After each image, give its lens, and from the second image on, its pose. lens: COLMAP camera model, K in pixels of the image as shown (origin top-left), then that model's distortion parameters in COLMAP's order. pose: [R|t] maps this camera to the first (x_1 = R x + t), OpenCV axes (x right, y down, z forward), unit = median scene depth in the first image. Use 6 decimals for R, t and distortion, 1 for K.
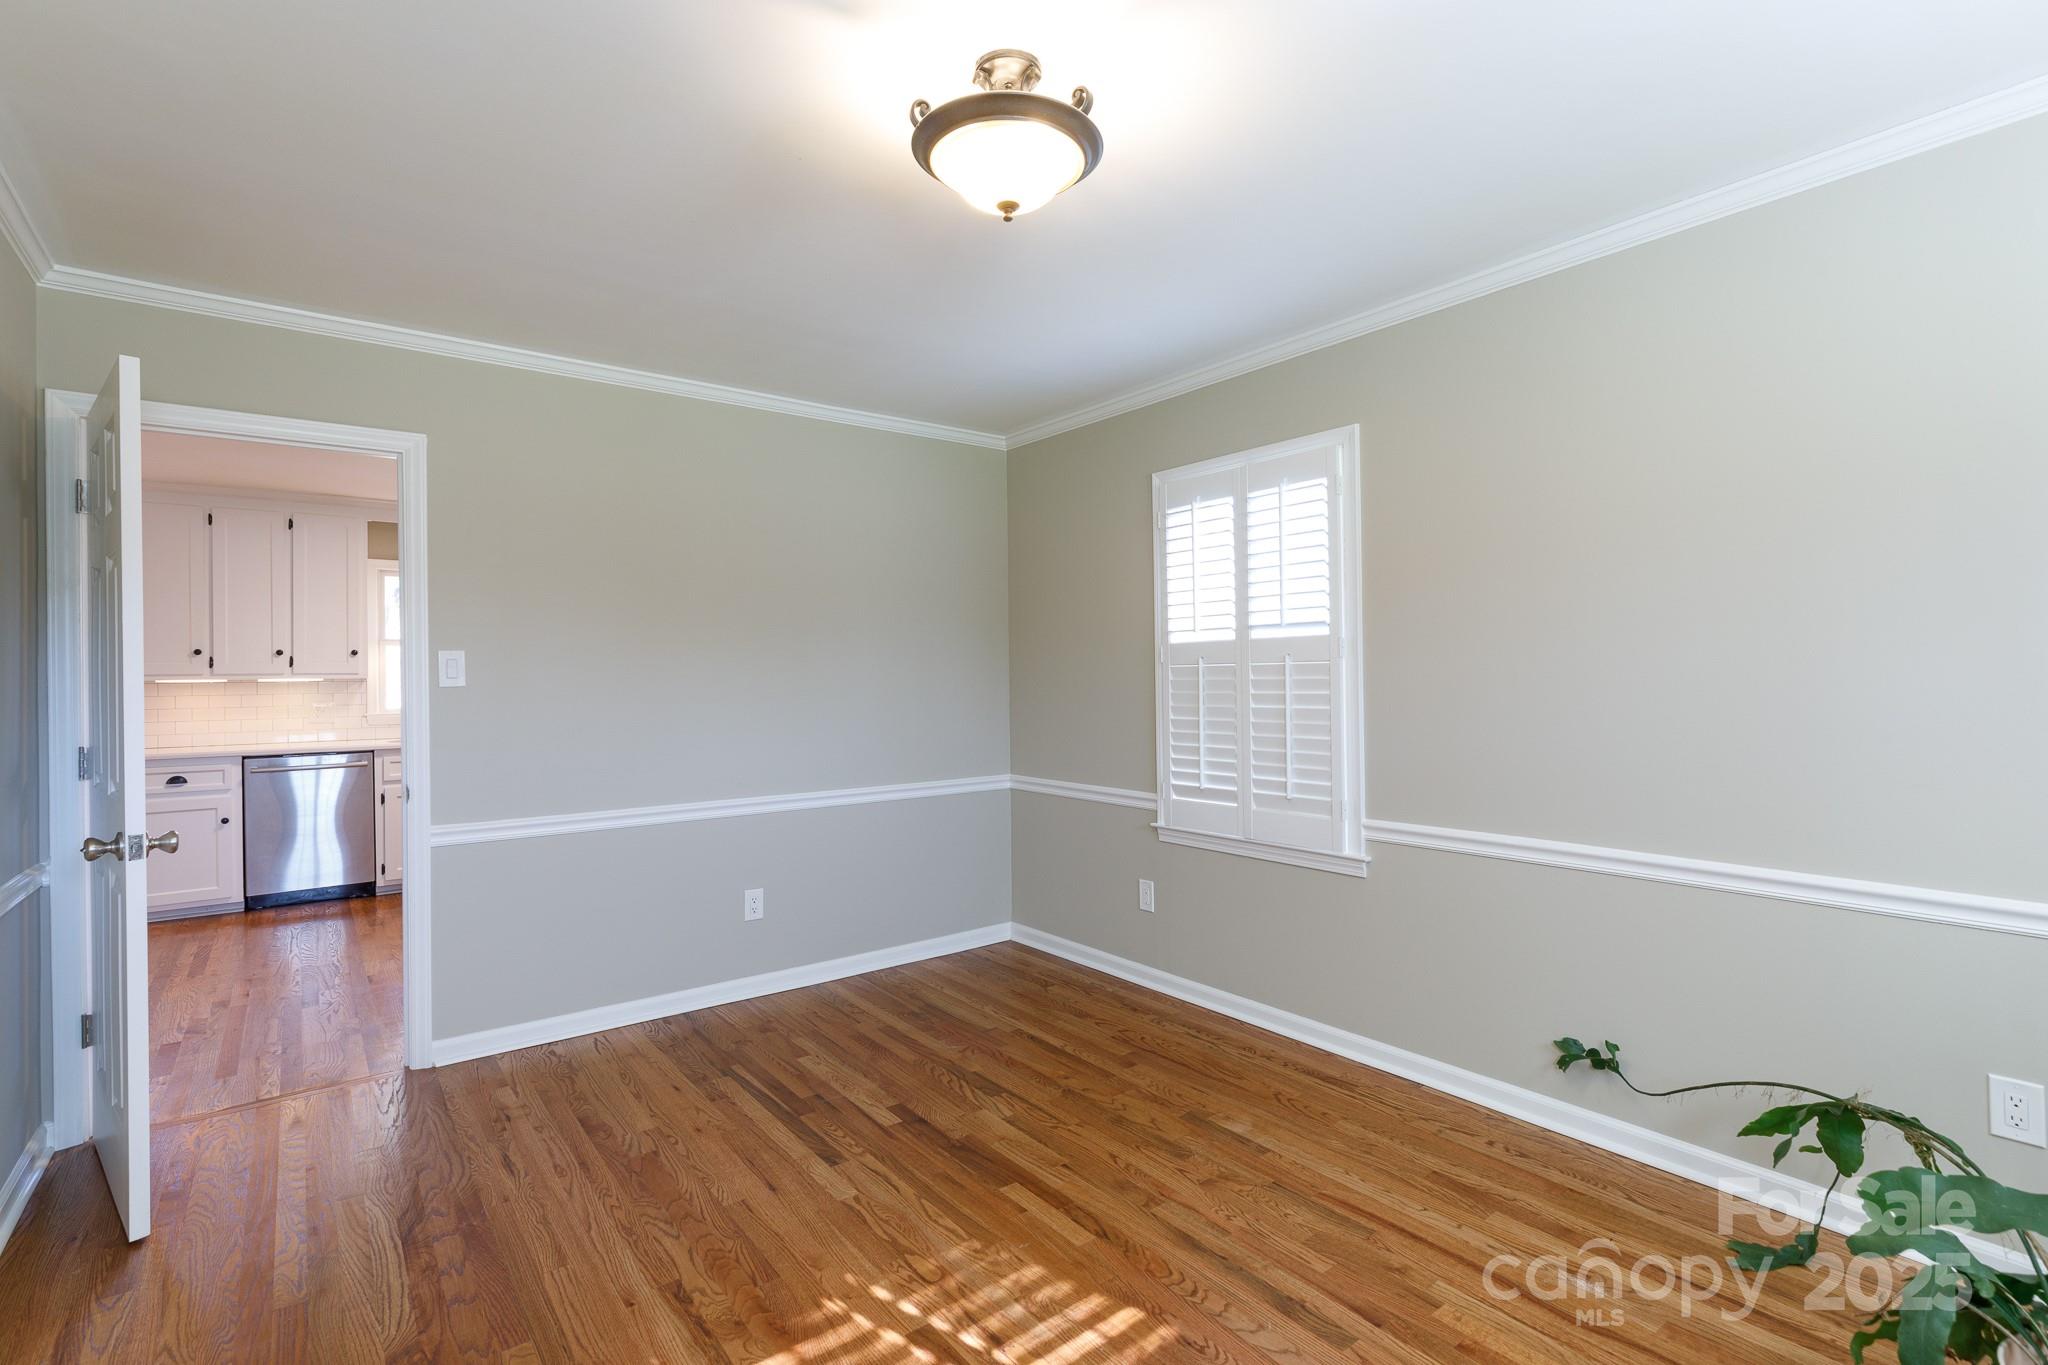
lens RADIAL K [[943.4, 0, 1026.1], [0, 943.4, 674.9], [0, 0, 1]] dist [-0.008715, 0.001149]
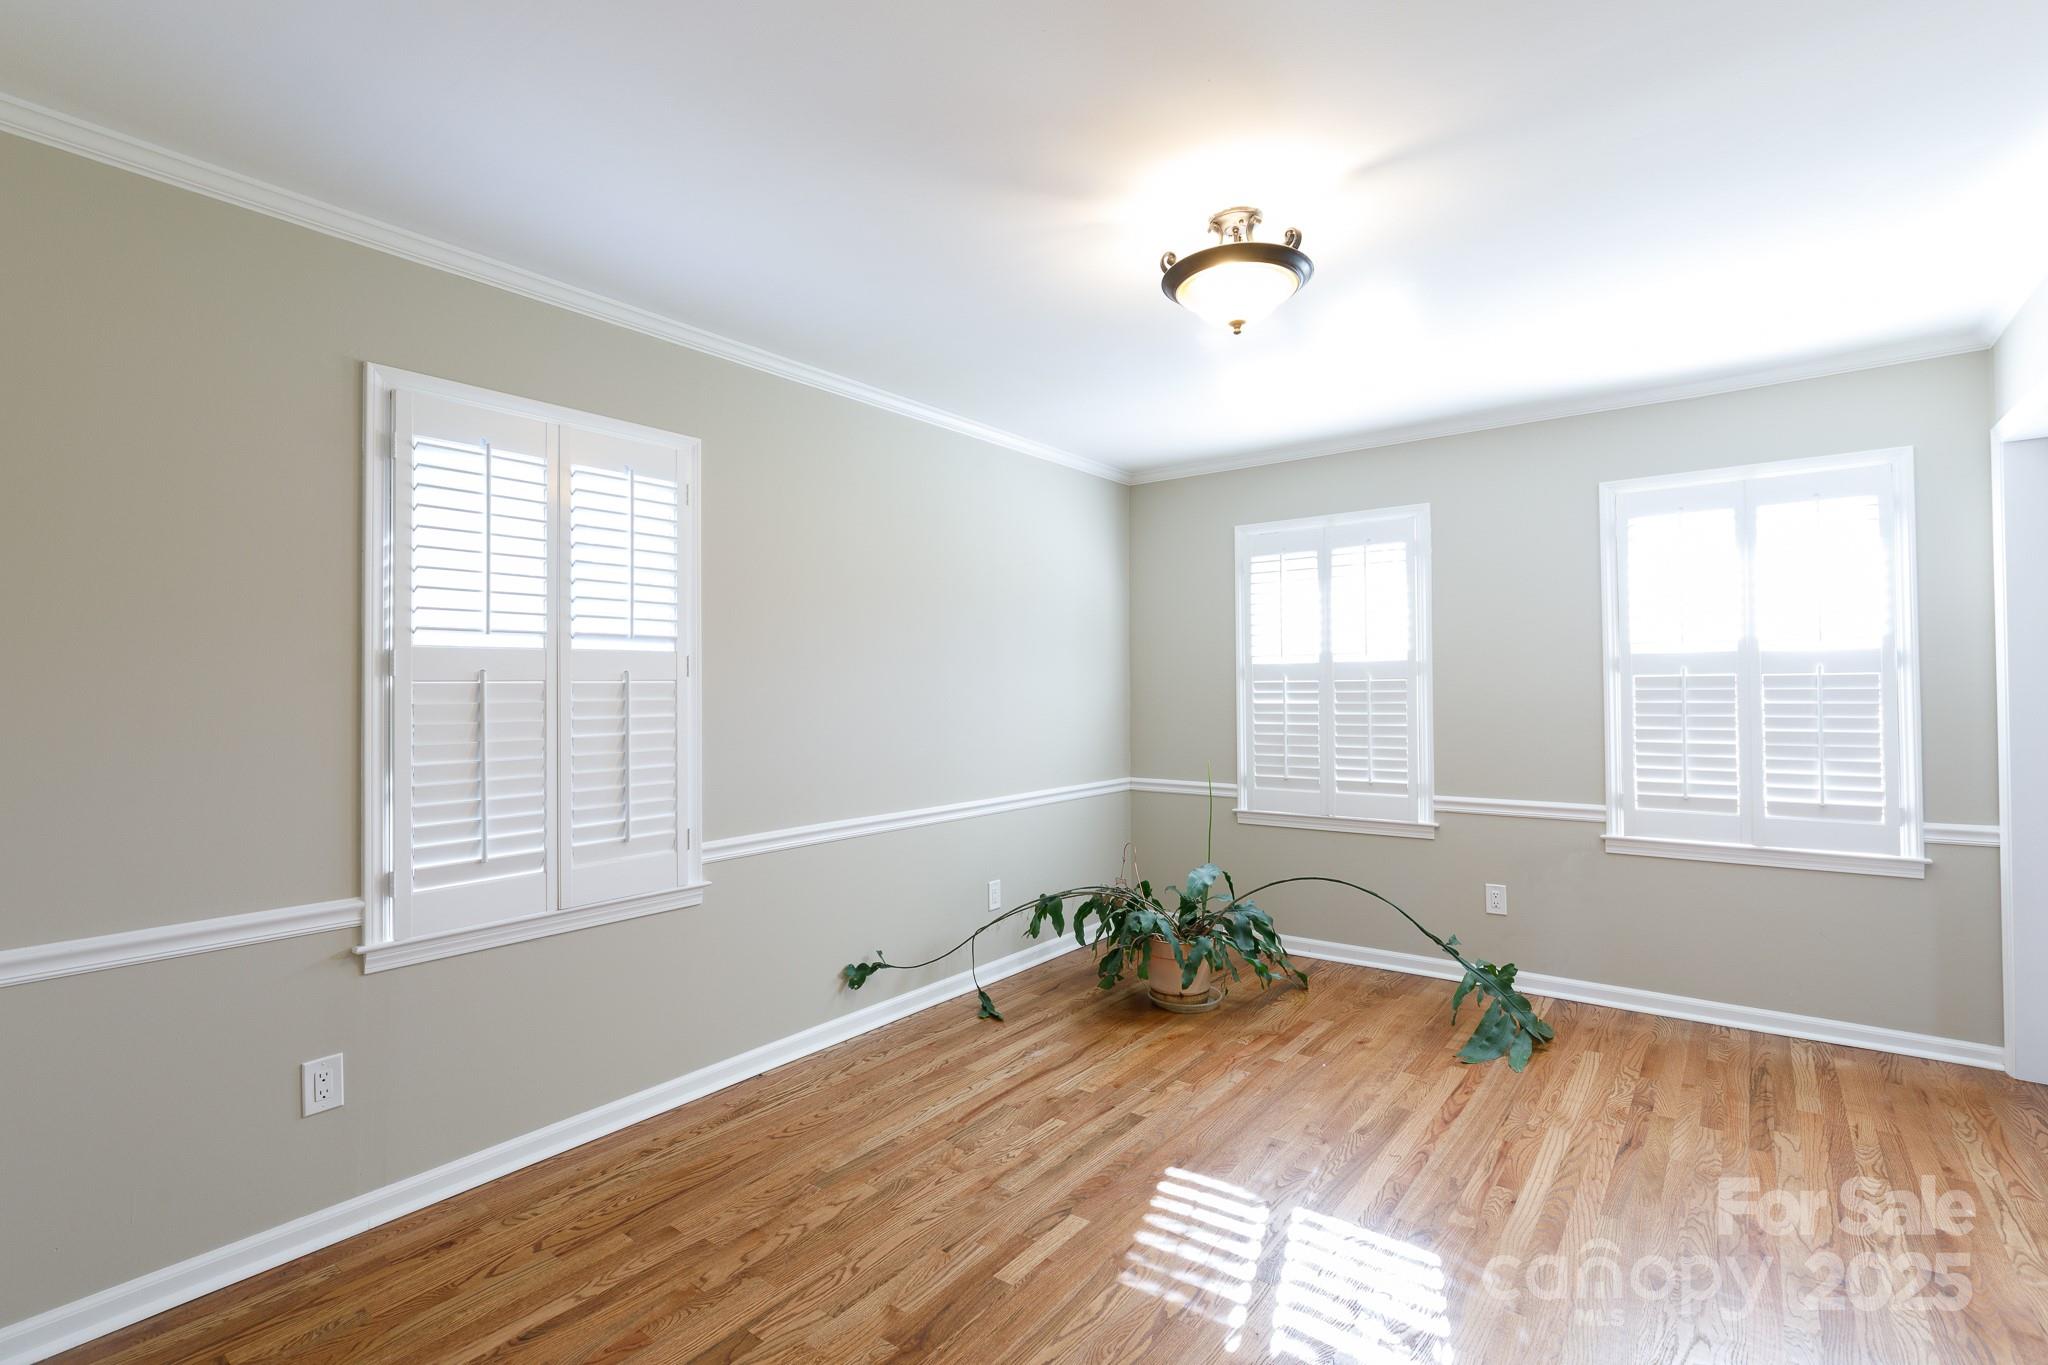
lens RADIAL K [[943.4, 0, 1015.9], [0, 943.4, 674.7], [0, 0, 1]] dist [-0.008715, 0.001149]
pose [[-0.242998, 0.031543, 0.969514, -0.670656], [0.019251, 0.999431, -0.027691, 0.012429], [-0.969836, 0.011935, -0.243467, 0.918761]]
